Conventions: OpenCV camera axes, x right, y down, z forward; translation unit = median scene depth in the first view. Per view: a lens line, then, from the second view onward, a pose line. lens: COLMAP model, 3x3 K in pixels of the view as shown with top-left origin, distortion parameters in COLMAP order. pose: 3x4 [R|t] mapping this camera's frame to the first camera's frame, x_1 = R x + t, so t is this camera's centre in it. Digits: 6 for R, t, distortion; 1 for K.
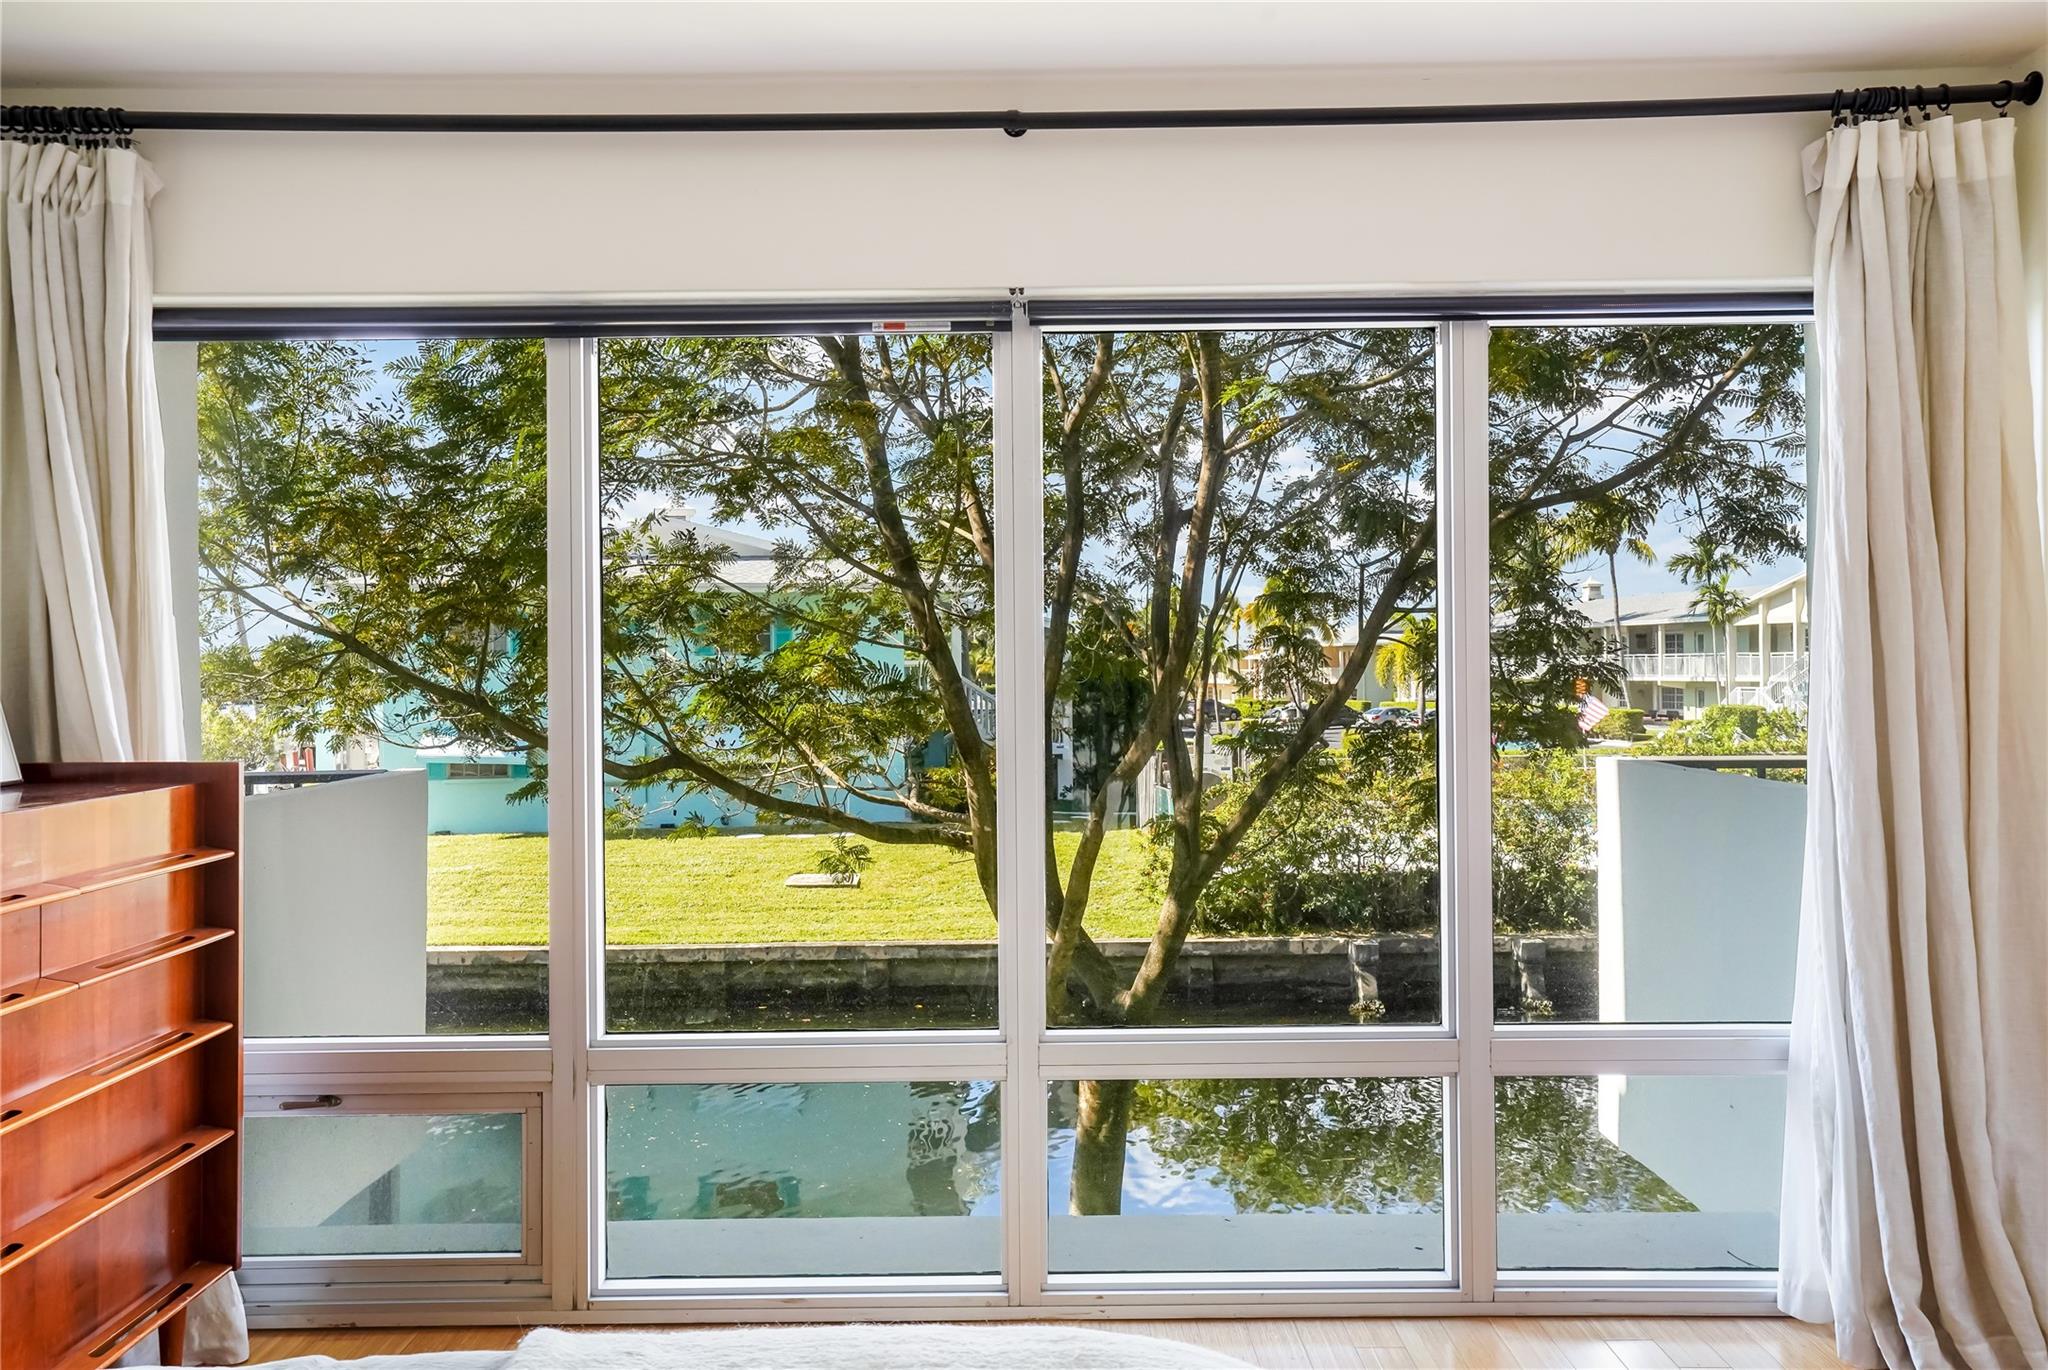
lens RADIAL K [[1656.5, 0, 1020.4], [0, 1656.5, 659.4], [0, 0, 1]] dist [0.027109, 0.004342]
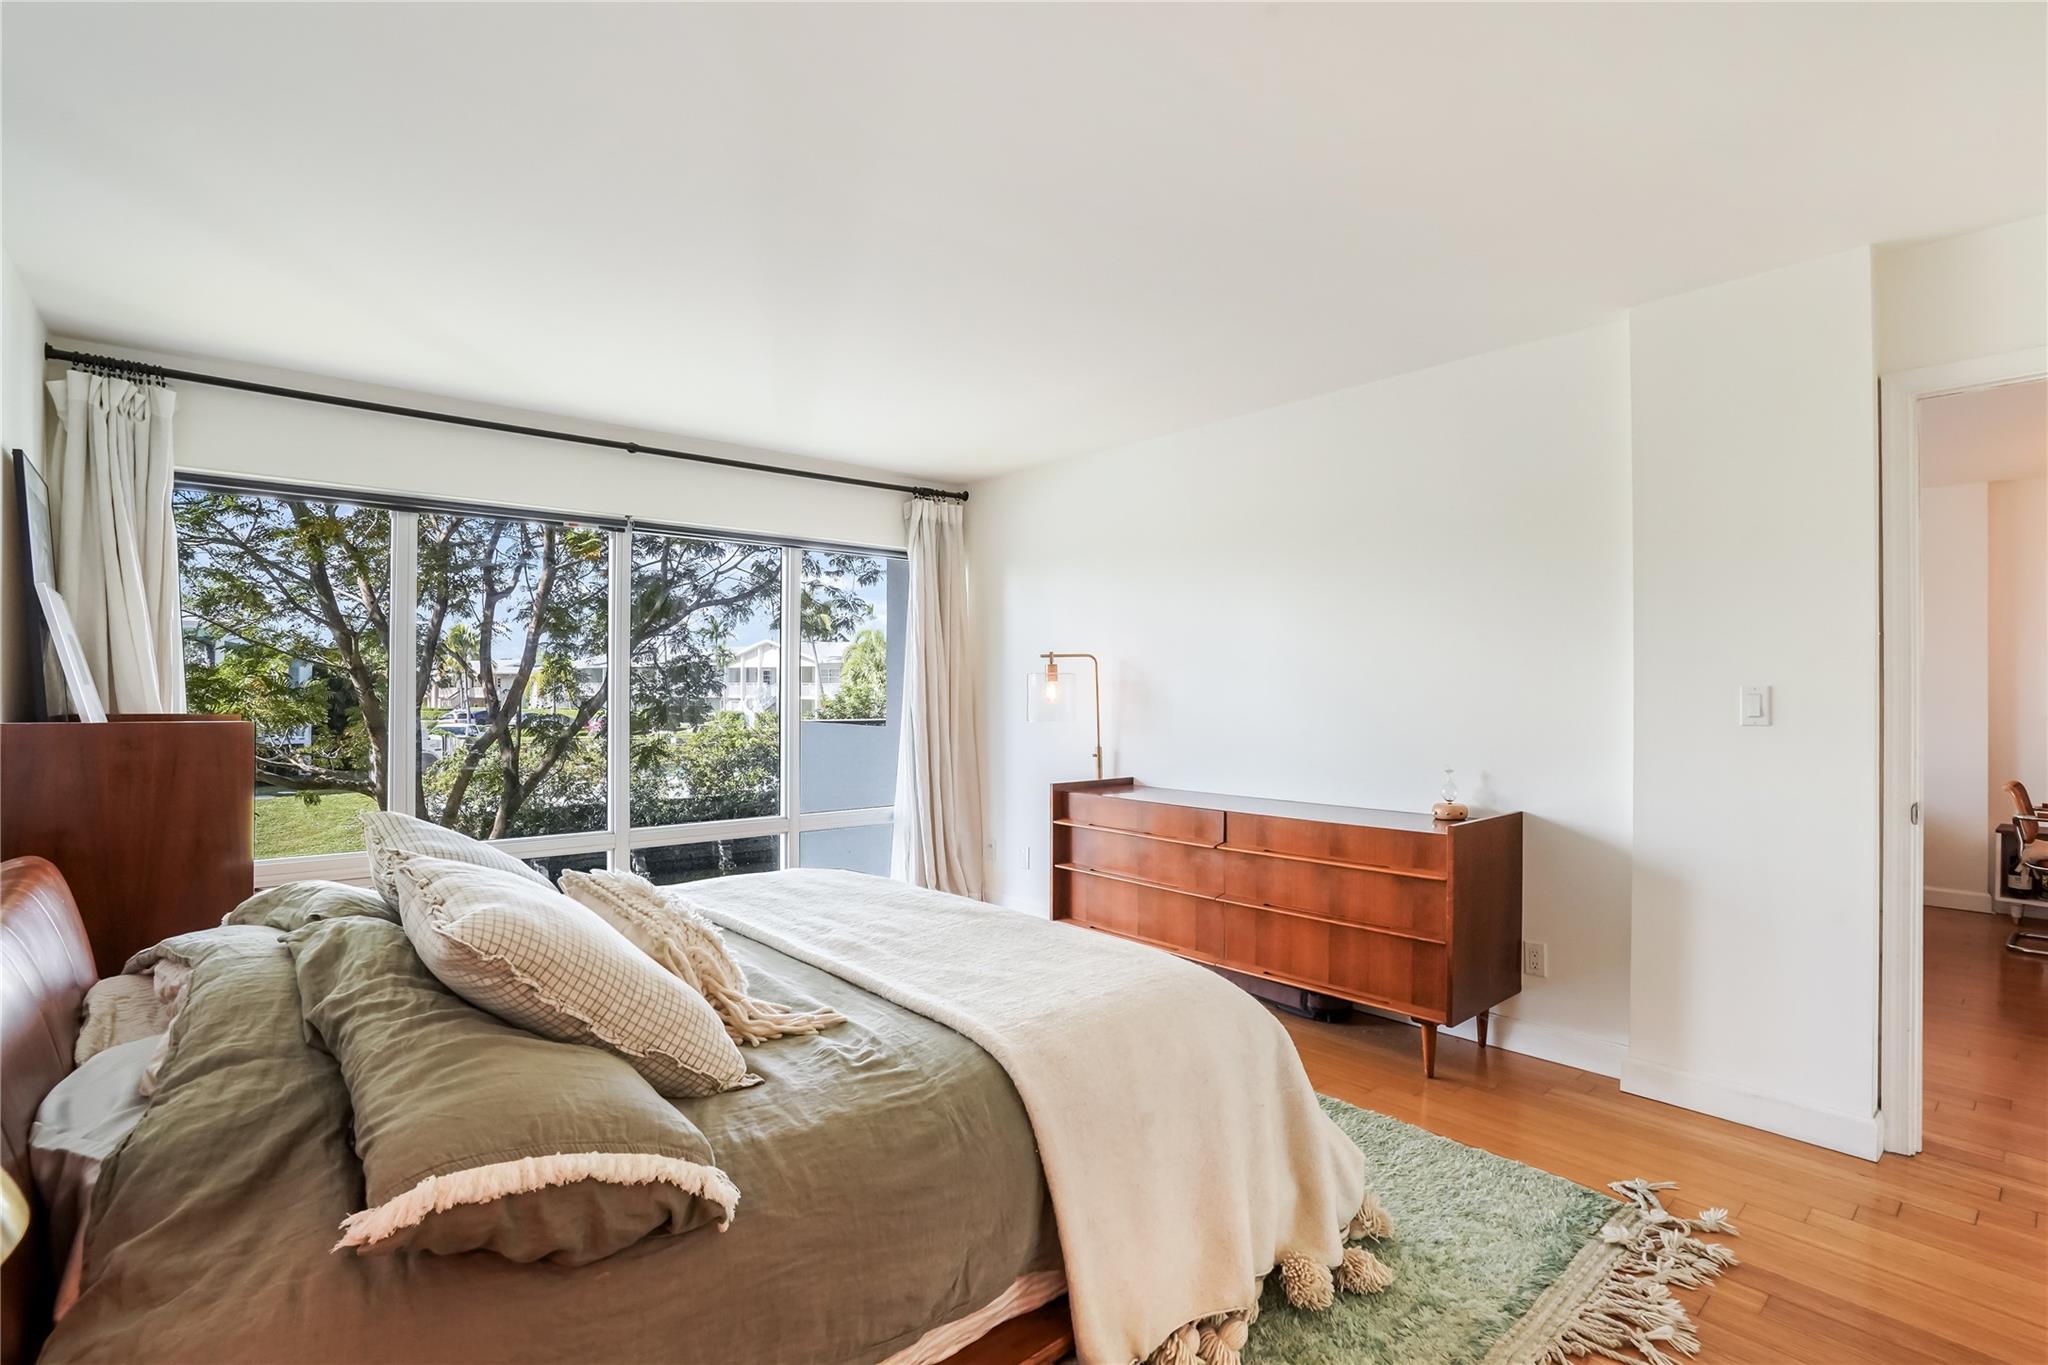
lens RADIAL K [[958.5, 0, 1024.6], [0, 958.5, 676.6], [0, 0, 1]] dist [-0.072808, 0.029515]
pose [[0.754191, 0.020841, 0.656325, -0.456813], [-0.014482, 0.999781, -0.015106, 0.019430], [-0.656496, 0.001888, 0.754327, -0.393202]]
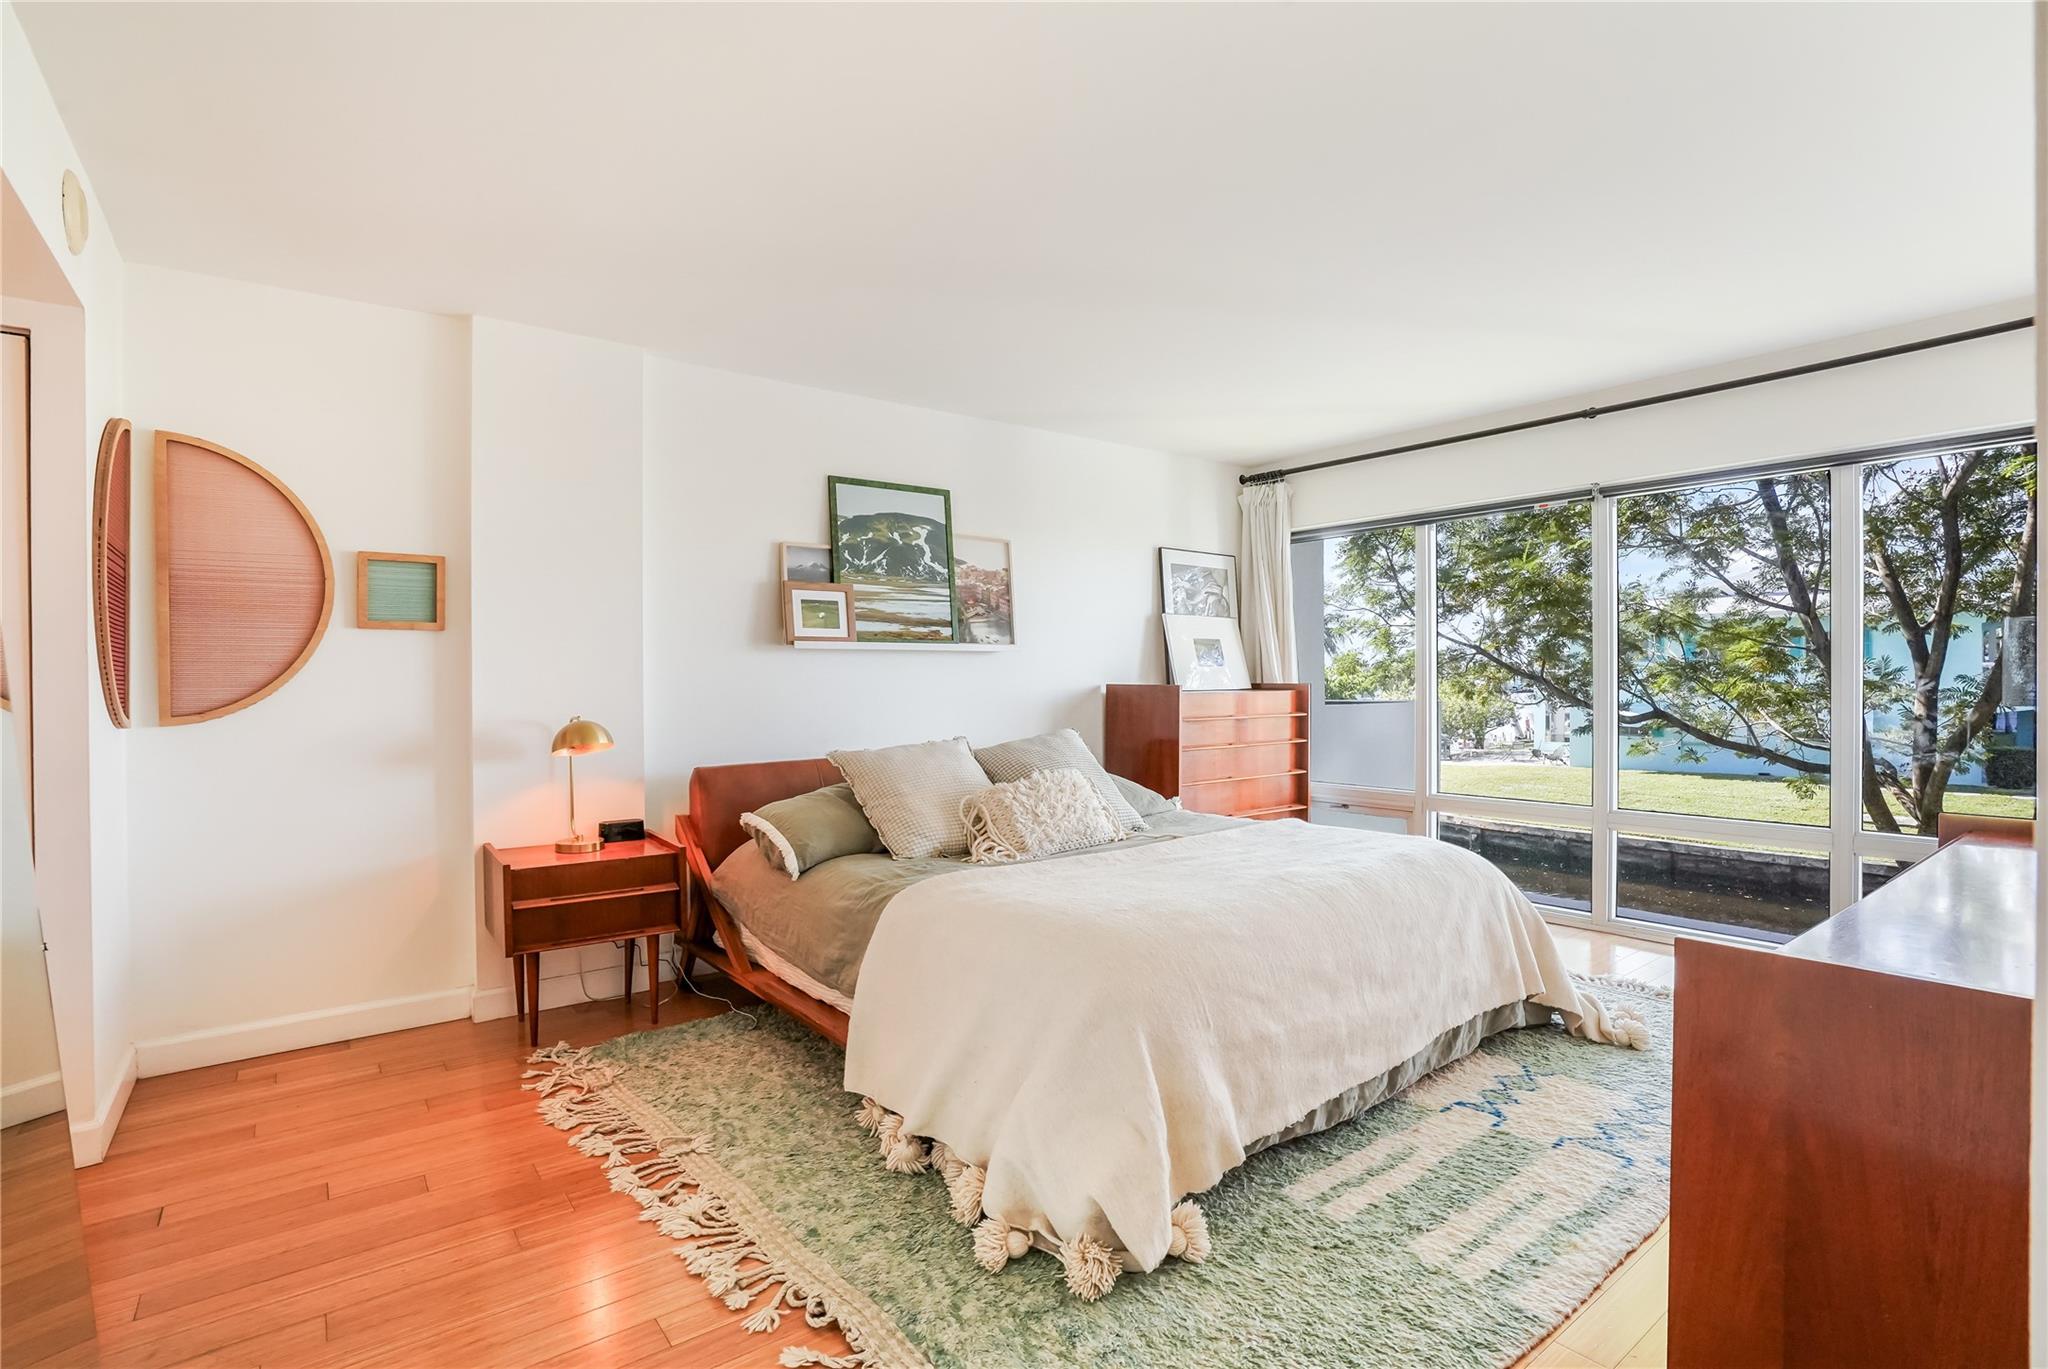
lens RADIAL K [[963.0, 0, 1037.0], [0, 963.0, 689.1], [0, 0, 1]] dist [-0.076123, 0.031242]
pose [[0.617550, 0.016078, -0.786367, 0.547184], [0.001947, 0.999757, 0.021970, 0.032473], [0.786529, -0.015099, 0.617368, -0.419228]]
